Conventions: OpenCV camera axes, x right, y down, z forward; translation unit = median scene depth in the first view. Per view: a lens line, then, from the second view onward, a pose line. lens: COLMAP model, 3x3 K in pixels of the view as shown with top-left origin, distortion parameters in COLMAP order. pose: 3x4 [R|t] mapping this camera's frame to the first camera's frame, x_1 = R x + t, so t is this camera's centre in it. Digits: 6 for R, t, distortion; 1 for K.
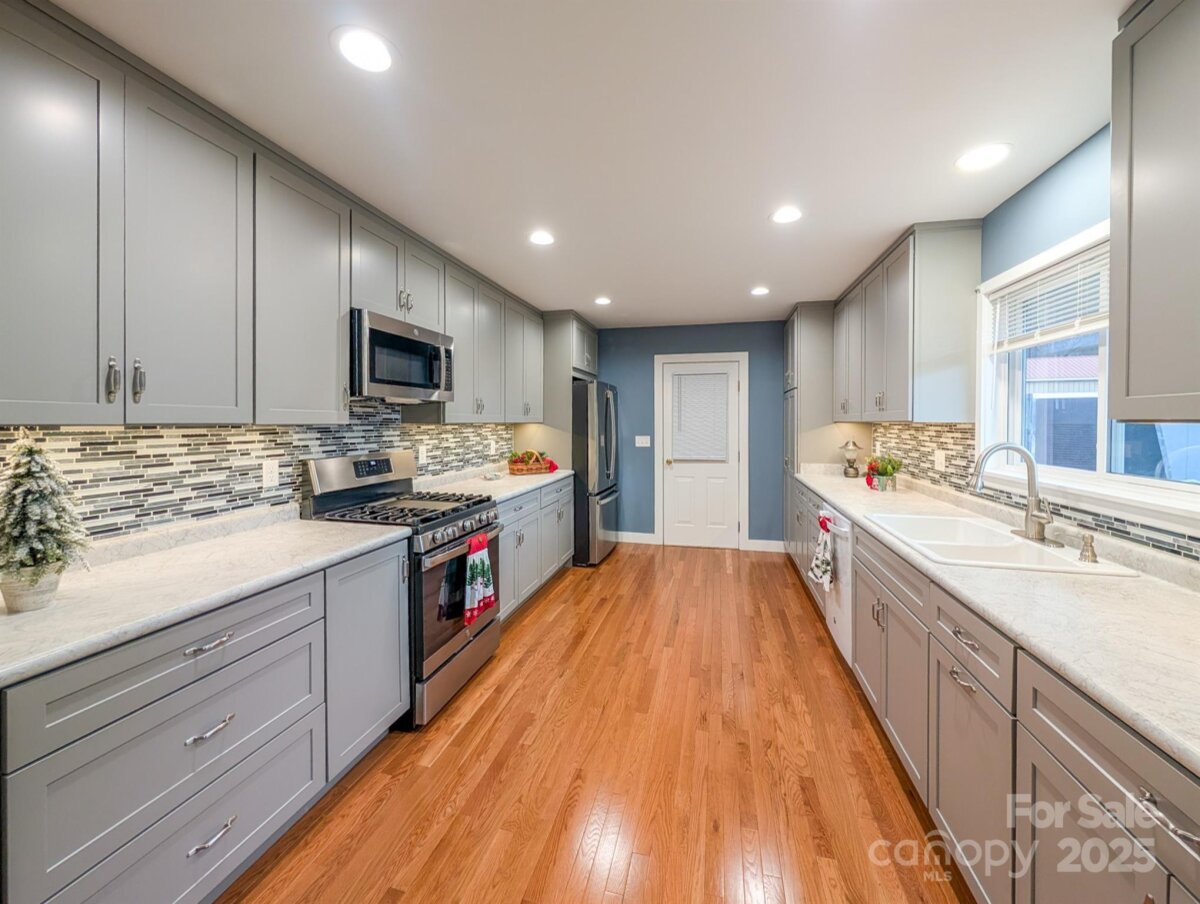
lens RADIAL K [[477.5, 0, 632.6], [0, 477.5, 420.8], [0, 0, 1]] dist [-0.001203, -0.000233]
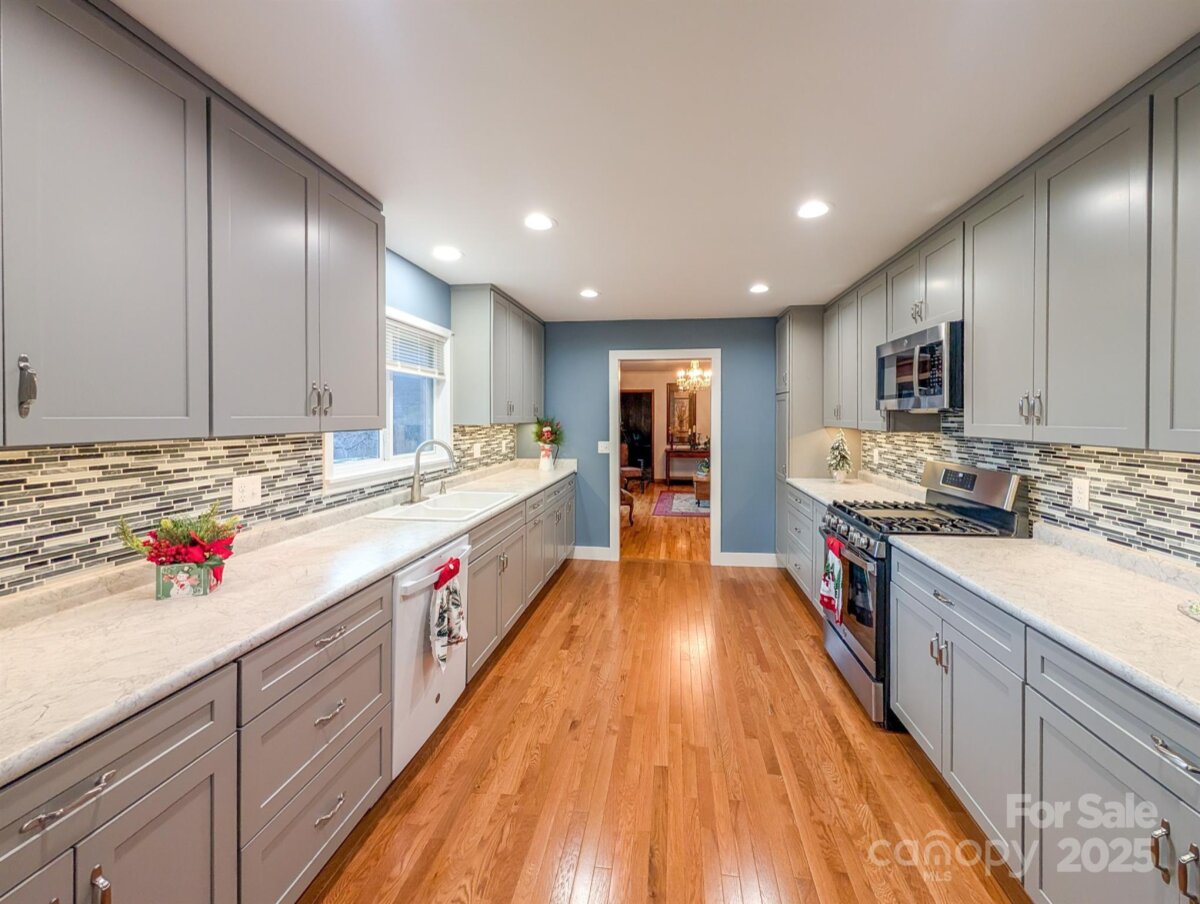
lens RADIAL K [[477.5, 0, 628.0], [0, 477.5, 418.0], [0, 0, 1]] dist [-0.001203, -0.000233]
pose [[-0.997196, -0.007104, -0.074494, 0.195166], [-0.007375, 0.999967, 0.003359, -0.024664], [0.074467, 0.003899, -0.997216, 1.855099]]
